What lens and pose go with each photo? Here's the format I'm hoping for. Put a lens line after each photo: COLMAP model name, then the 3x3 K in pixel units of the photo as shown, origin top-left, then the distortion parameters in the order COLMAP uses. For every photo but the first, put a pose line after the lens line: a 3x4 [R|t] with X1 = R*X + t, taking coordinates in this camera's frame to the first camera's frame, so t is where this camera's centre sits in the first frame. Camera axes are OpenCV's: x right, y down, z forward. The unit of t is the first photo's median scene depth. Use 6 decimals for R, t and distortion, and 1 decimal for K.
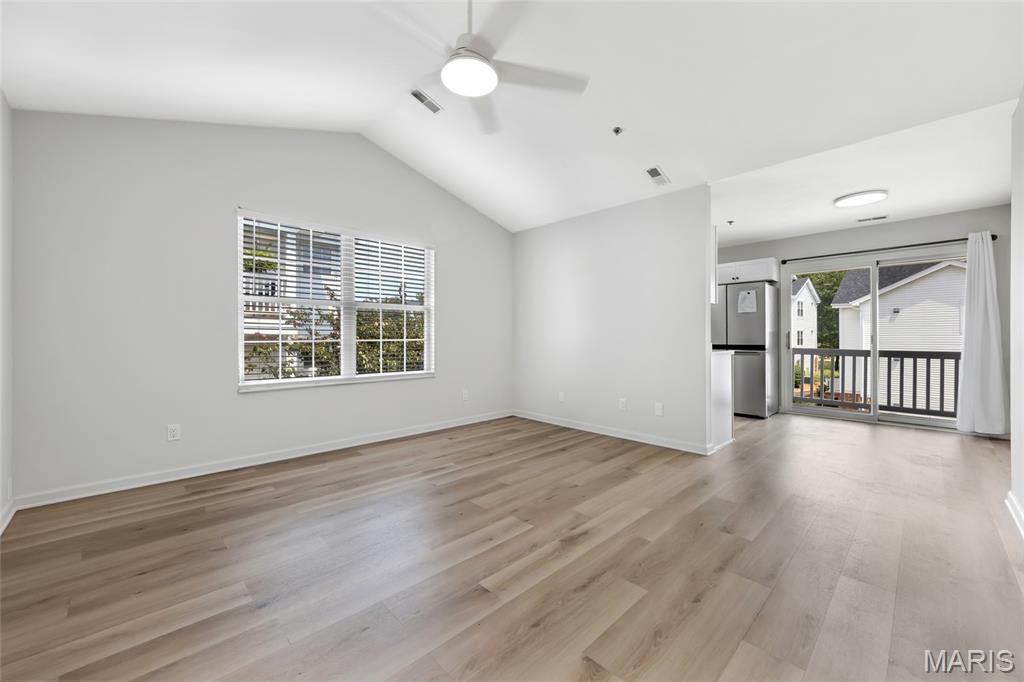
lens RADIAL K [[398.9, 0, 514.9], [0, 398.9, 338.5], [0, 0, 1]] dist [0.000928, 0.000206]
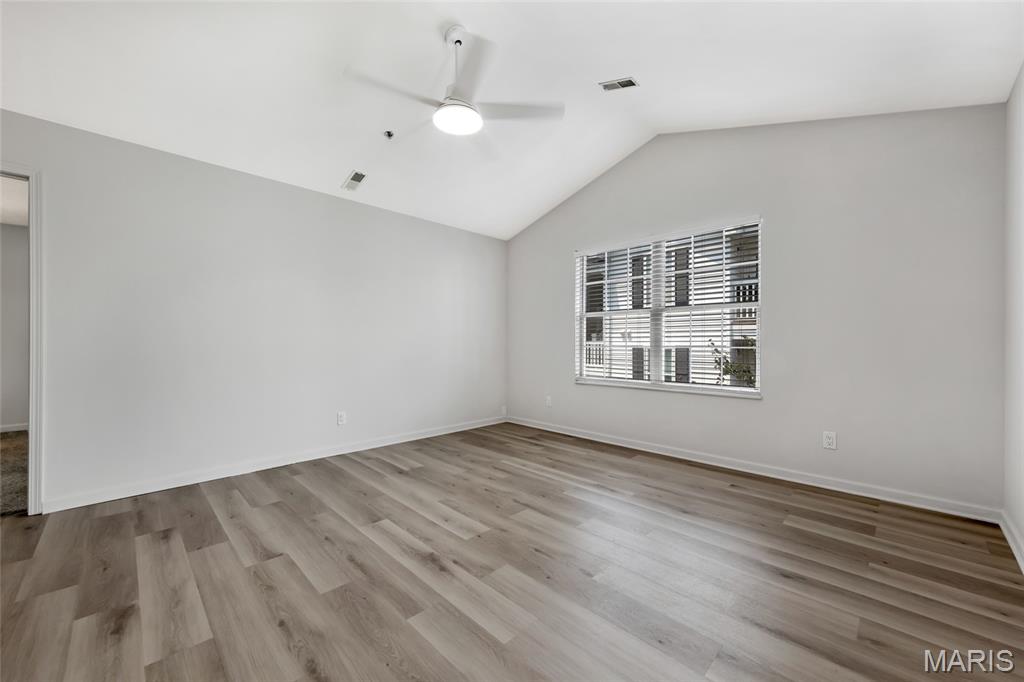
lens RADIAL K [[389.7, 0, 512.0], [0, 389.7, 341.0], [0, 0, 1]] dist [0.010633, 0.000064]
pose [[0.011931, -0.002468, -0.999926, 0.704372], [-0.002716, 0.999993, -0.002501, -0.008747], [0.999925, 0.002746, 0.011925, 0.771870]]
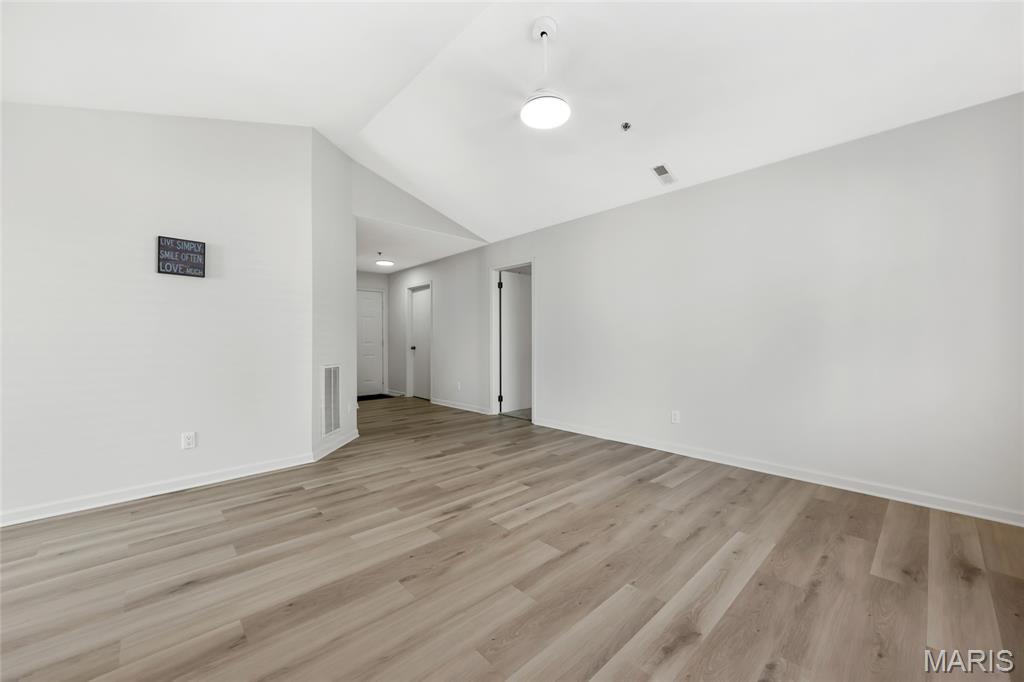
lens RADIAL K [[397.1, 0, 515.5], [0, 397.1, 335.3], [0, 0, 1]] dist [0.001731, -0.000040]
pose [[-0.999947, 0.005093, 0.008964, -0.025446], [0.005009, 0.999943, -0.009398, -0.007262], [-0.009011, -0.009353, -0.999916, 1.449908]]
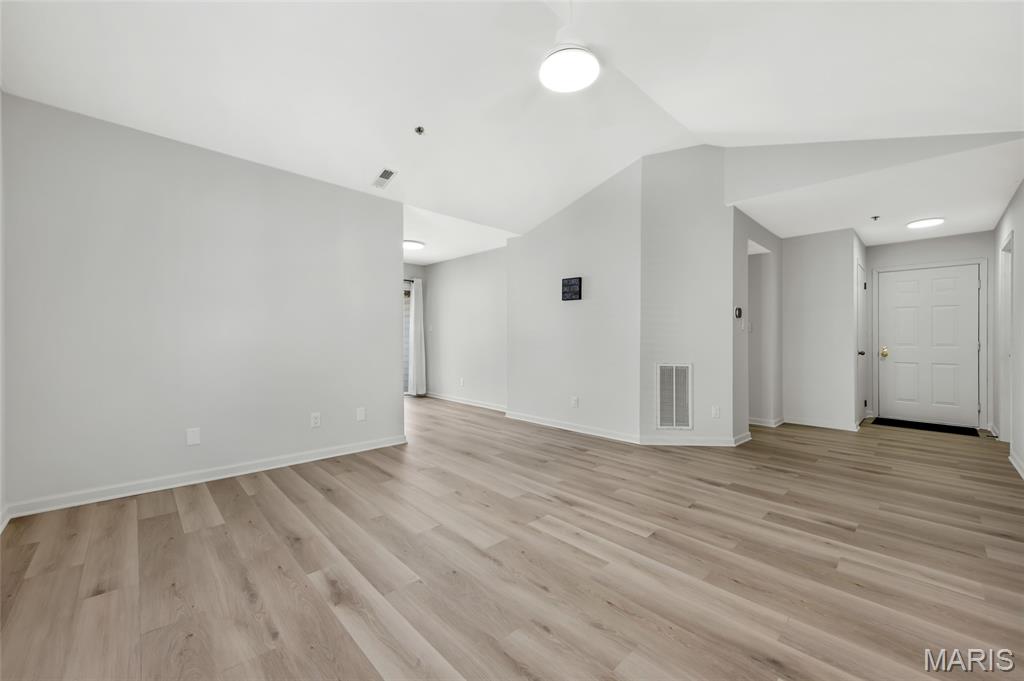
lens RADIAL K [[395.4, 0, 512.0], [0, 395.4, 340.5], [0, 0, 1]] dist [-0.000732, -0.000213]
pose [[0.006502, 0.001258, 0.999978, -0.725789], [-0.006002, 0.999981, -0.001219, -0.002380], [-0.999961, -0.005994, 0.006509, 0.768184]]
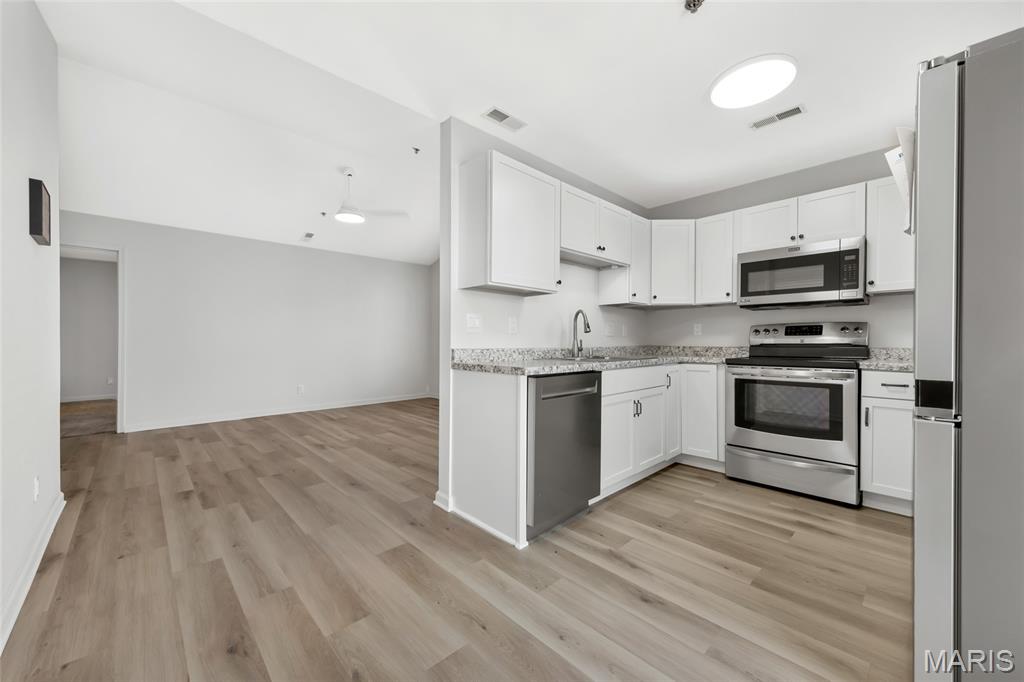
lens RADIAL K [[383.6, 0, 521.8], [0, 383.6, 341.2], [0, 0, 1]] dist [0.001416, 0.000033]
pose [[0.012265, 0.001163, -0.999924, 1.324214], [-0.002804, 0.999995, 0.001129, -0.006810], [0.999921, 0.002790, 0.012269, 1.282102]]
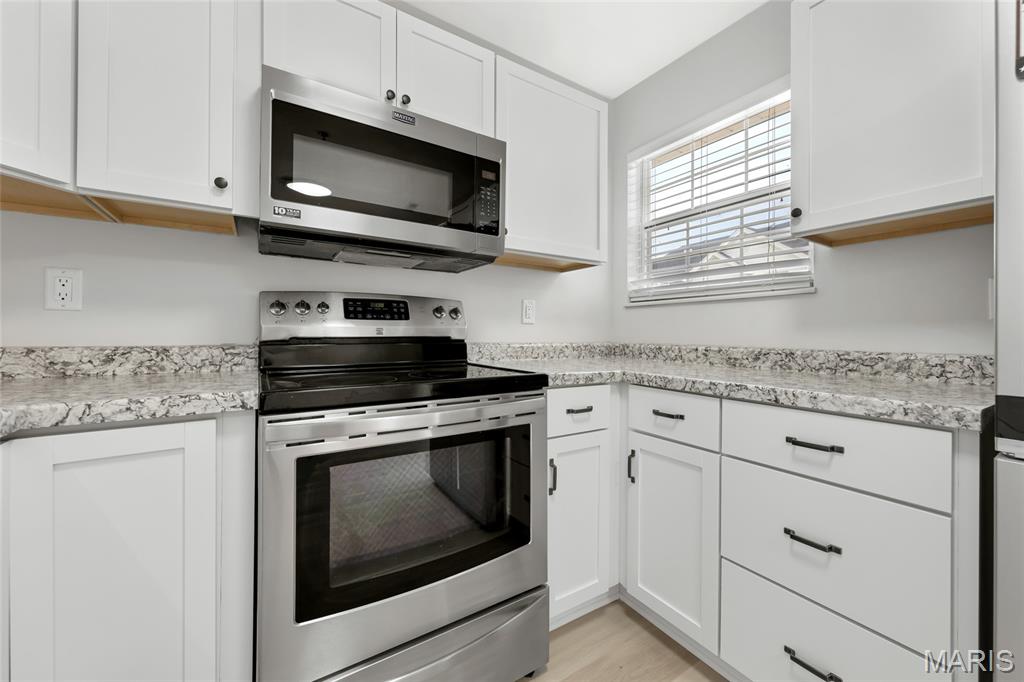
lens RADIAL K [[397.1, 0, 515.5], [0, 397.1, 335.3], [0, 0, 1]] dist [0.001731, -0.000040]
pose [[0.982140, 0.009566, -0.187907, 0.613008], [-0.009608, 0.999954, 0.000686, -0.005170], [0.187905, 0.001132, 0.982187, 1.562096]]
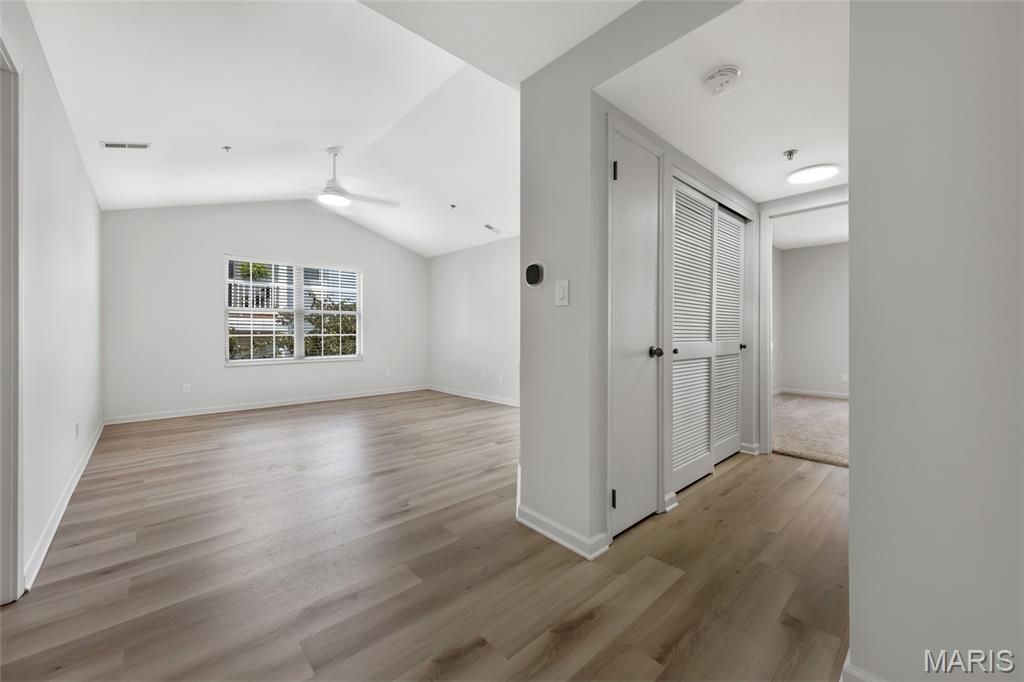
lens RADIAL K [[397.1, 0, 515.5], [0, 397.1, 335.3], [0, 0, 1]] dist [0.001731, -0.000040]
pose [[0.999811, 0.000499, -0.019451, 0.544649], [-0.000453, 0.999997, 0.002367, 0.004117], [0.019452, -0.002357, 0.999808, -0.626822]]
